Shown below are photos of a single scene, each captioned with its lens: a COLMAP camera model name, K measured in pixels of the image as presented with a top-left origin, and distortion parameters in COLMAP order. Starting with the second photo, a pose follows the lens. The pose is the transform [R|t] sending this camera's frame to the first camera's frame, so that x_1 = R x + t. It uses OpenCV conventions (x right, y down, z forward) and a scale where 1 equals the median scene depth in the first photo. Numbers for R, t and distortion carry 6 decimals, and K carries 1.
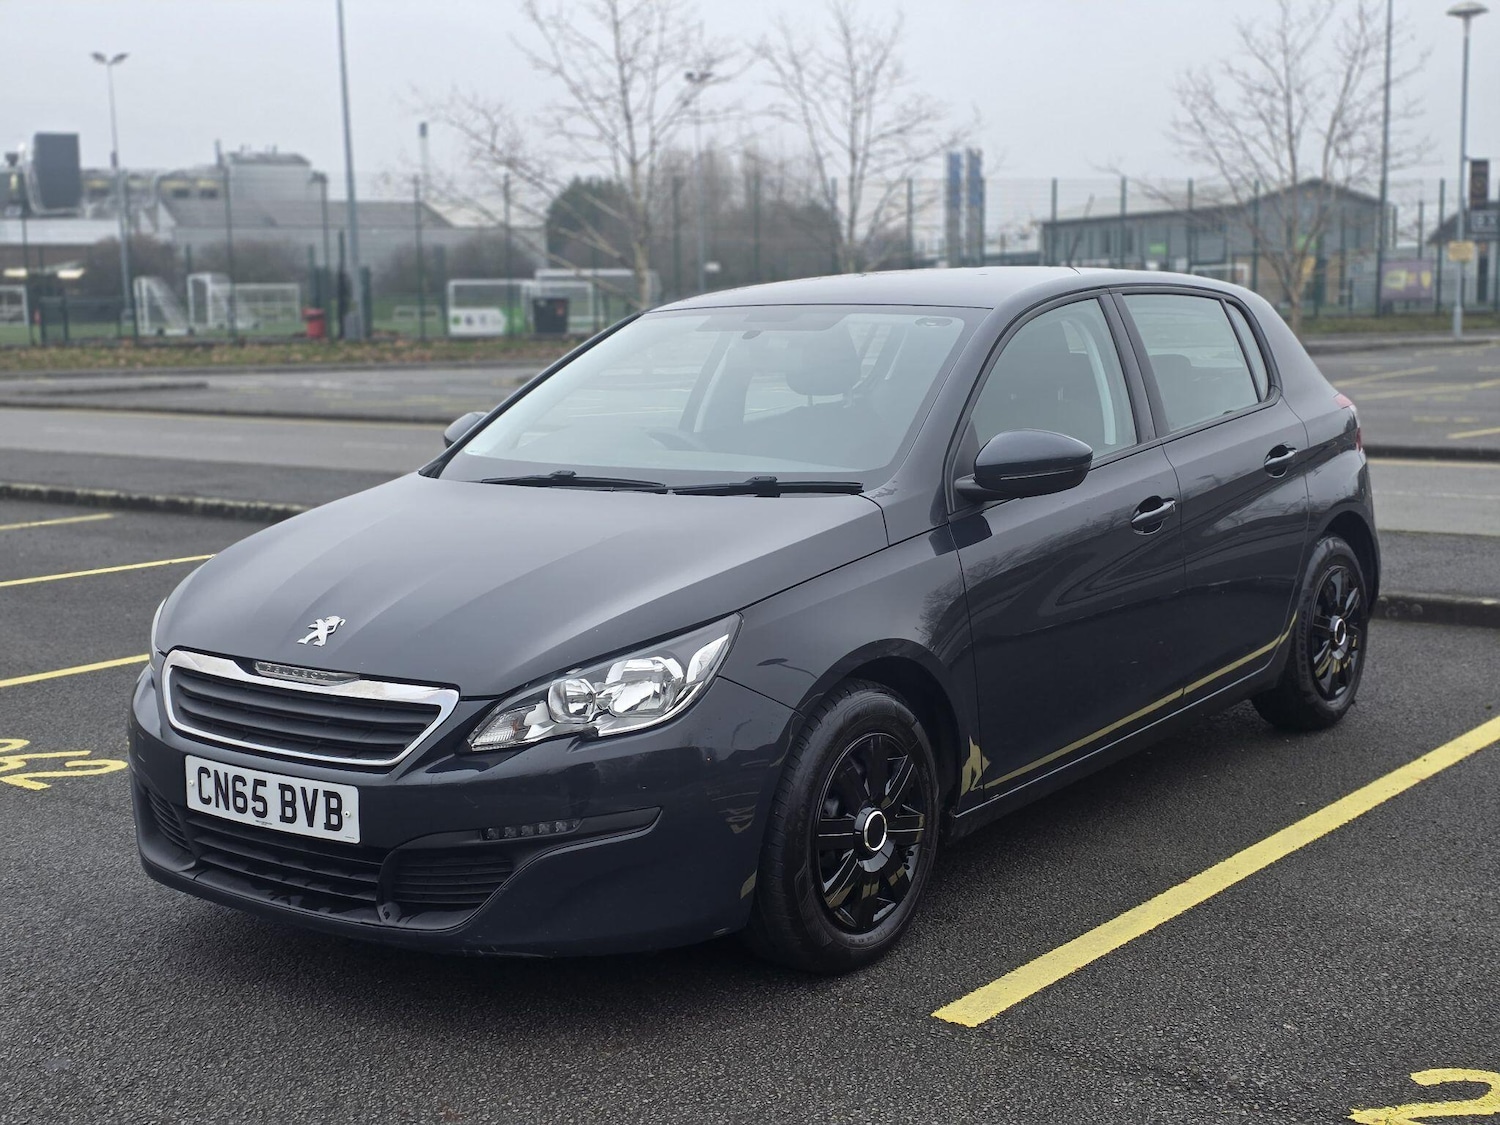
lens RADIAL K [[1949.1, 0, 769.7], [0, 1949.1, 589.4], [0, 0, 1]] dist [0.145602, -0.337980]
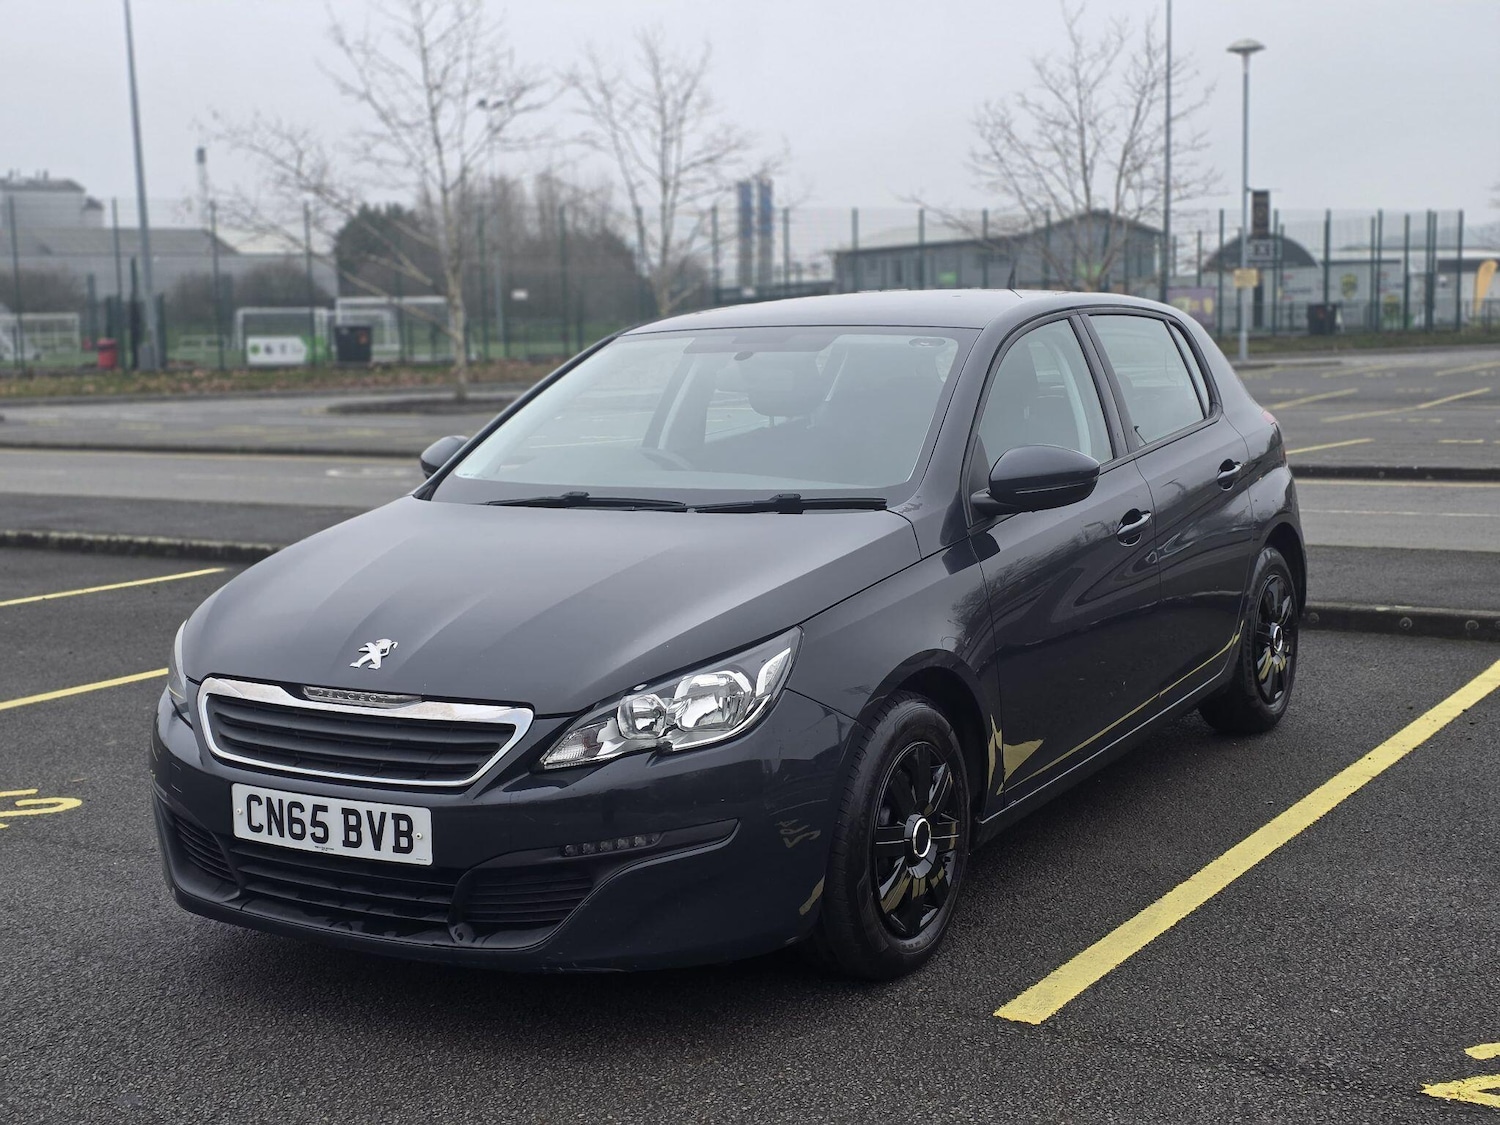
lens RADIAL K [[1949.1, 0, 769.7], [0, 1949.1, 589.4], [0, 0, 1]] dist [0.145602, -0.337980]
pose [[0.994401, -0.019427, 0.103876, -0.125145], [0.020875, 0.999699, -0.012868, 0.005040], [-0.103594, 0.014964, 0.994507, -0.010939]]
